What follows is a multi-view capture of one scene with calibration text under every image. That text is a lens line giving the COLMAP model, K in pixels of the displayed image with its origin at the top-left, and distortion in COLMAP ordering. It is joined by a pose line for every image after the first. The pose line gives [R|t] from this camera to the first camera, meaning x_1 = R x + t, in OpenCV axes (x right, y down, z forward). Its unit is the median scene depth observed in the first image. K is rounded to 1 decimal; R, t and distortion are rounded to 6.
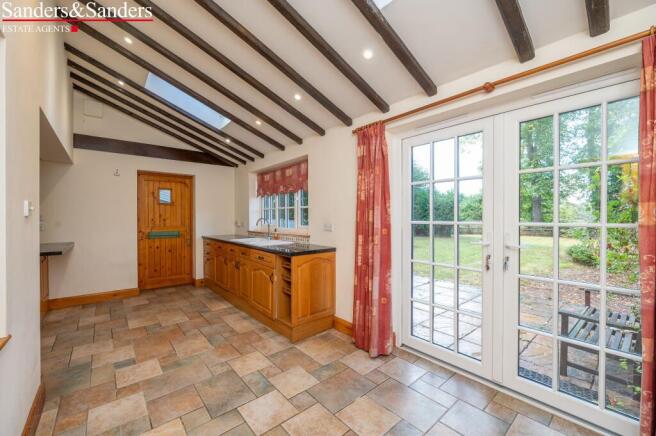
lens RADIAL K [[265.0, 0, 325.1], [0, 265.0, 217.5], [0, 0, 1]] dist [-0.012054, 0.000609]
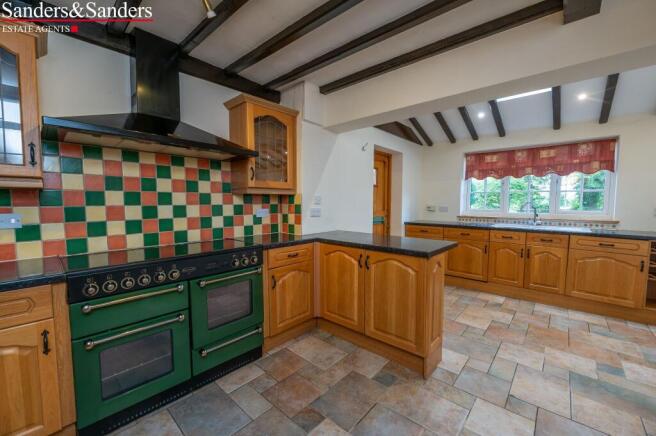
lens RADIAL K [[265.0, 0, 328.9], [0, 265.0, 219.4], [0, 0, 1]] dist [-0.012054, 0.000609]
pose [[0.990245, -0.004290, 0.139268, -1.442980], [-0.004981, 0.997797, 0.066156, 0.003575], [-0.139245, -0.066204, 0.988042, 0.242577]]
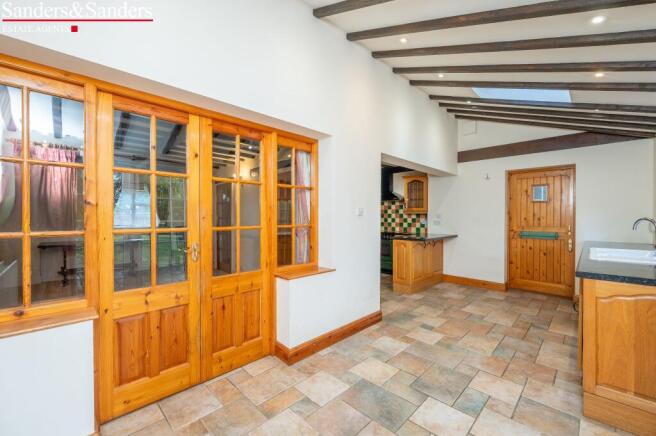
lens RADIAL K [[265.0, 0, 319.0], [0, 265.0, 220.4], [0, 0, 1]] dist [-0.012054, 0.000609]
pose [[0.060533, 0.017886, -0.998006, 0.421891], [0.000104, 0.999839, 0.017925, -0.005801], [0.998166, -0.001189, 0.060522, 0.298299]]
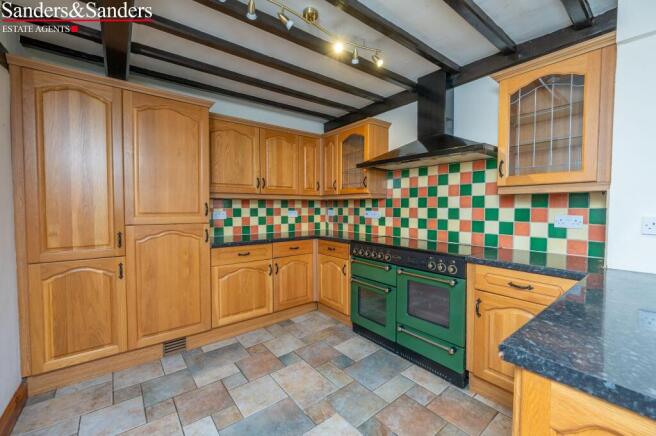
lens RADIAL K [[265.0, 0, 325.0], [0, 265.0, 218.3], [0, 0, 1]] dist [-0.012054, 0.000609]
pose [[-0.032364, 0.052315, -0.998106, -0.912640], [0.004293, 0.998627, 0.052204, 0.002332], [0.999467, -0.002595, -0.032544, 0.676618]]
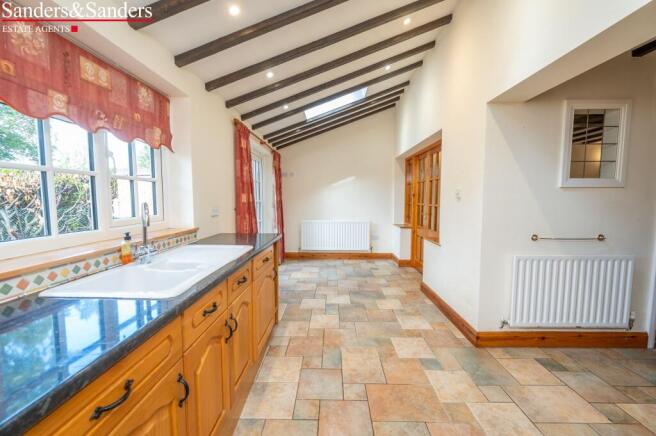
lens RADIAL K [[265.0, 0, 324.5], [0, 265.0, 216.1], [0, 0, 1]] dist [-0.012054, 0.000609]
pose [[-0.745175, -0.039633, 0.665690, -0.849973], [0.007555, 0.997667, 0.067855, -0.002559], [-0.666826, 0.055593, -0.743137, 1.491775]]
